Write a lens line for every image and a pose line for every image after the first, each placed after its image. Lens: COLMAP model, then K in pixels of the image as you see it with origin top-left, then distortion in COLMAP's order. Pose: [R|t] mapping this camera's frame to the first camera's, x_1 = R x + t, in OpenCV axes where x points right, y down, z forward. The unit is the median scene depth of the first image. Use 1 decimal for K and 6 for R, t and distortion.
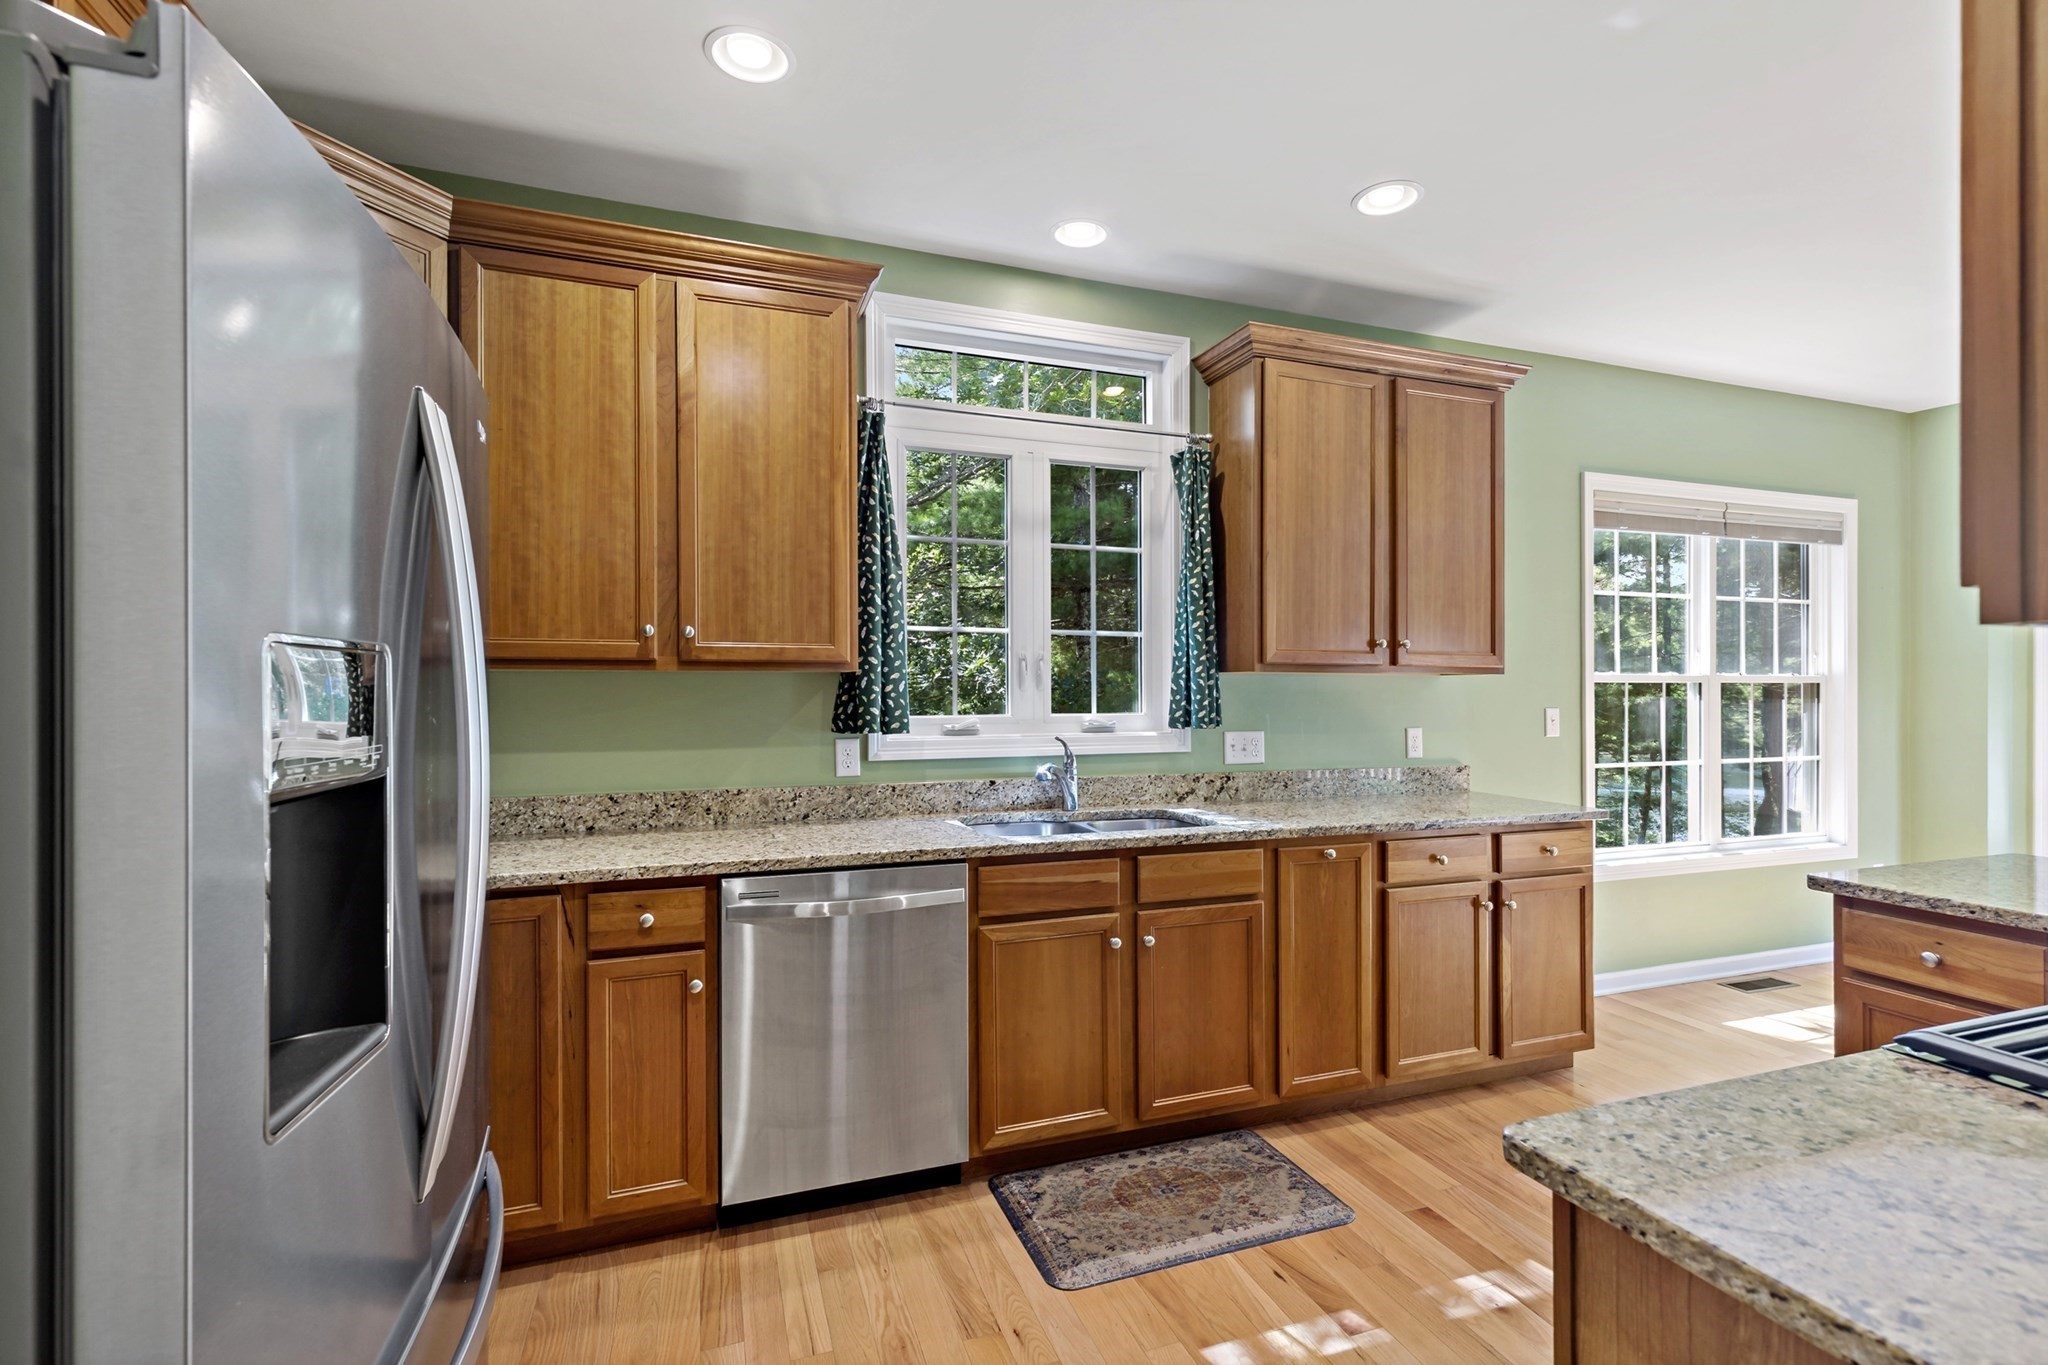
lens RADIAL K [[926.5, 0, 1039.5], [0, 926.5, 682.1], [0, 0, 1]] dist [0.009613, -0.001702]
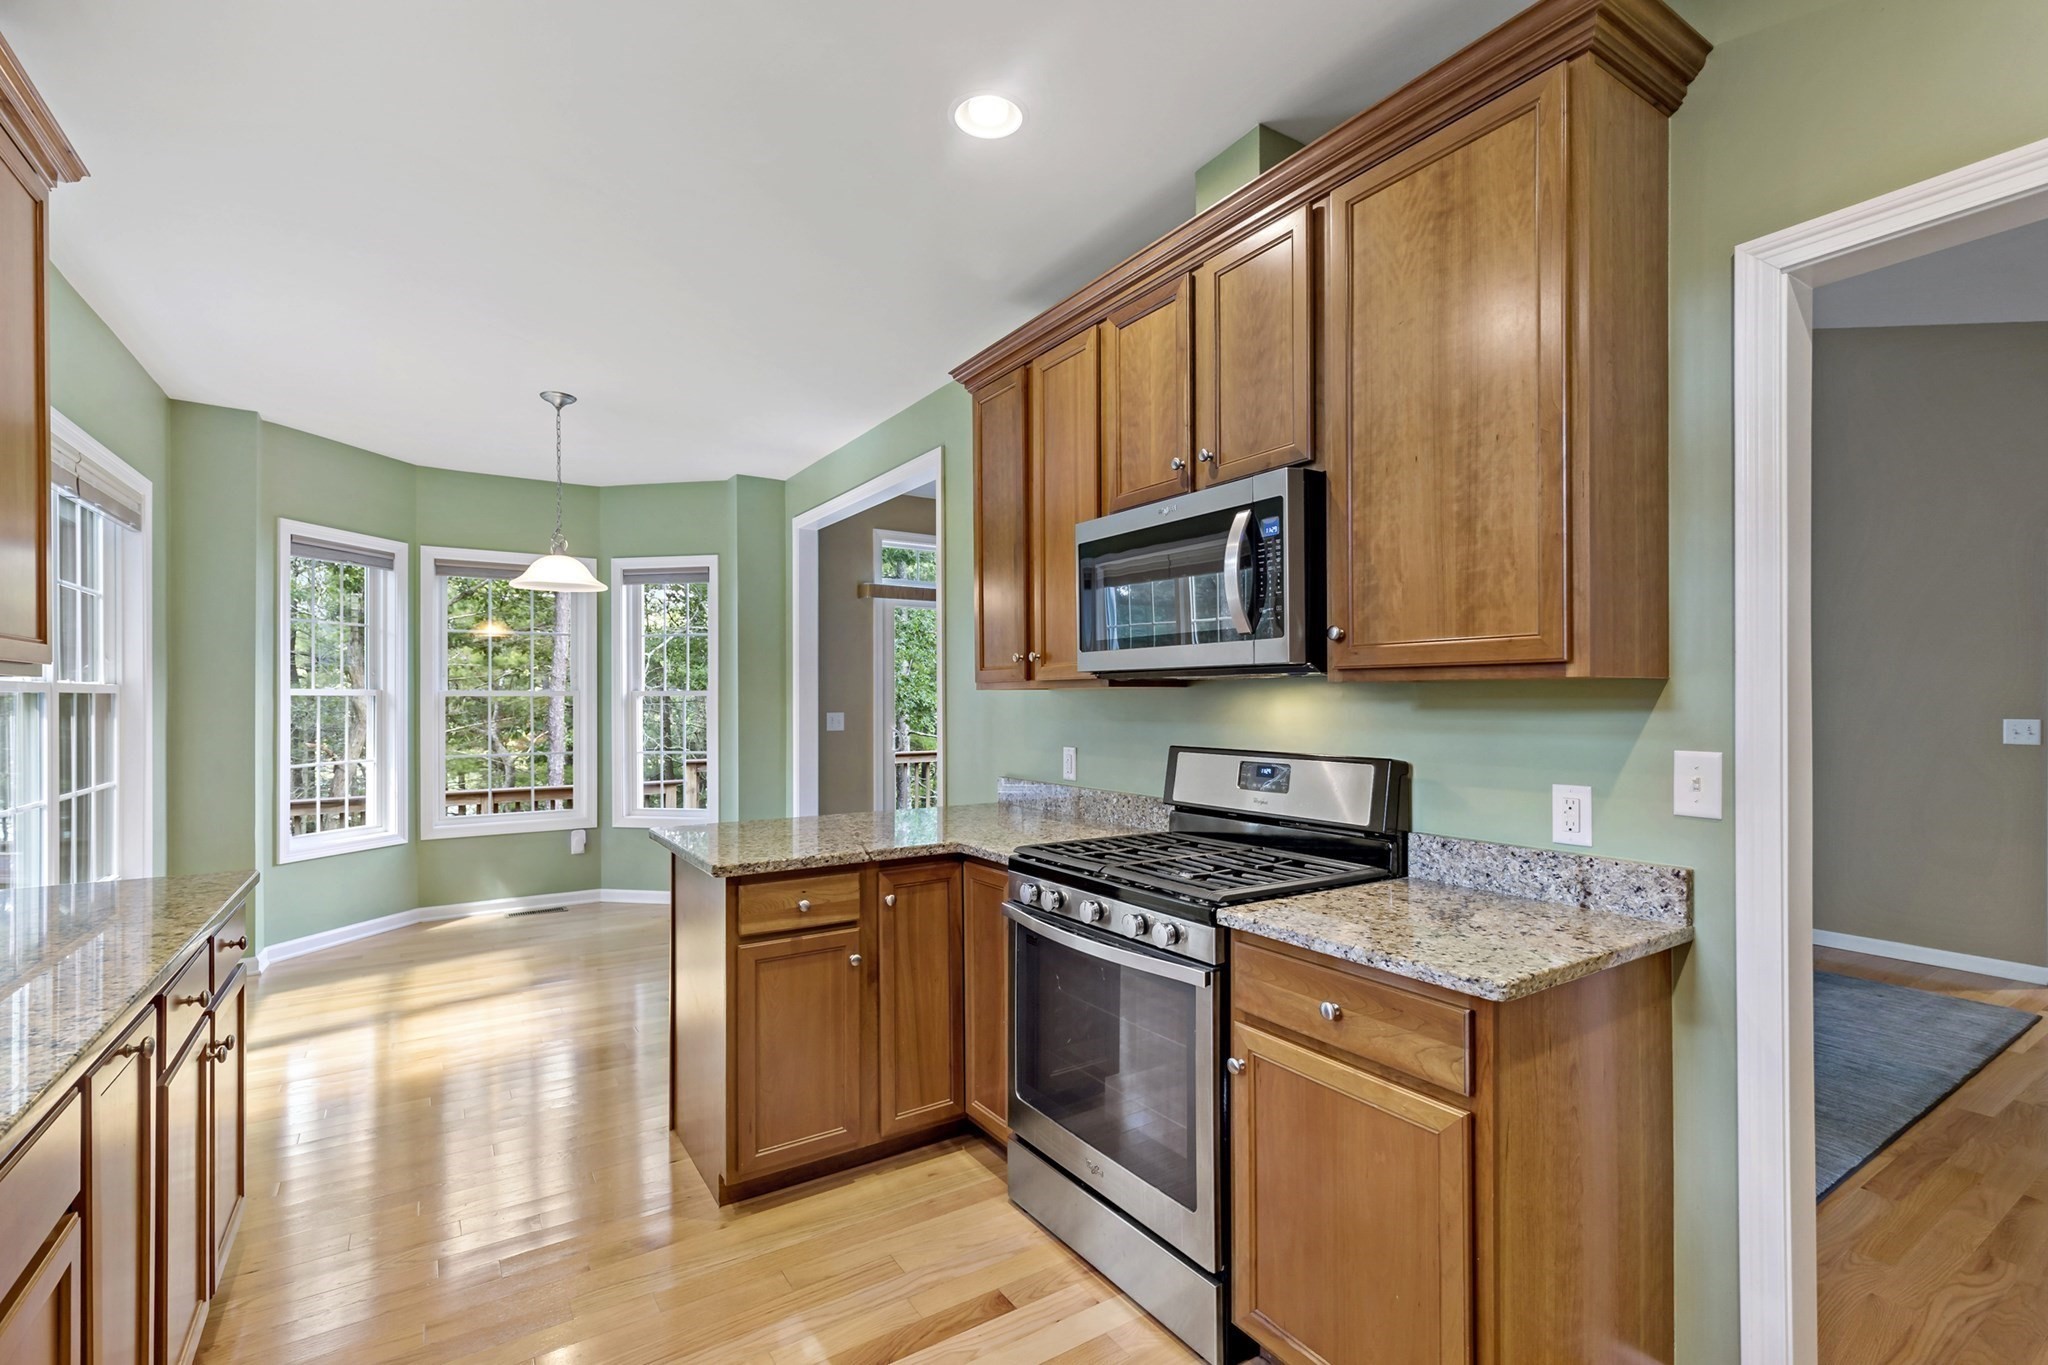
lens RADIAL K [[926.5, 0, 1029.3], [0, 926.5, 694.7], [0, 0, 1]] dist [0.009613, -0.001702]
pose [[-0.229743, 0.002704, 0.973248, -0.277374], [-0.004105, 0.999985, -0.003747, 0.003264], [-0.973243, -0.004856, -0.229728, 0.711385]]
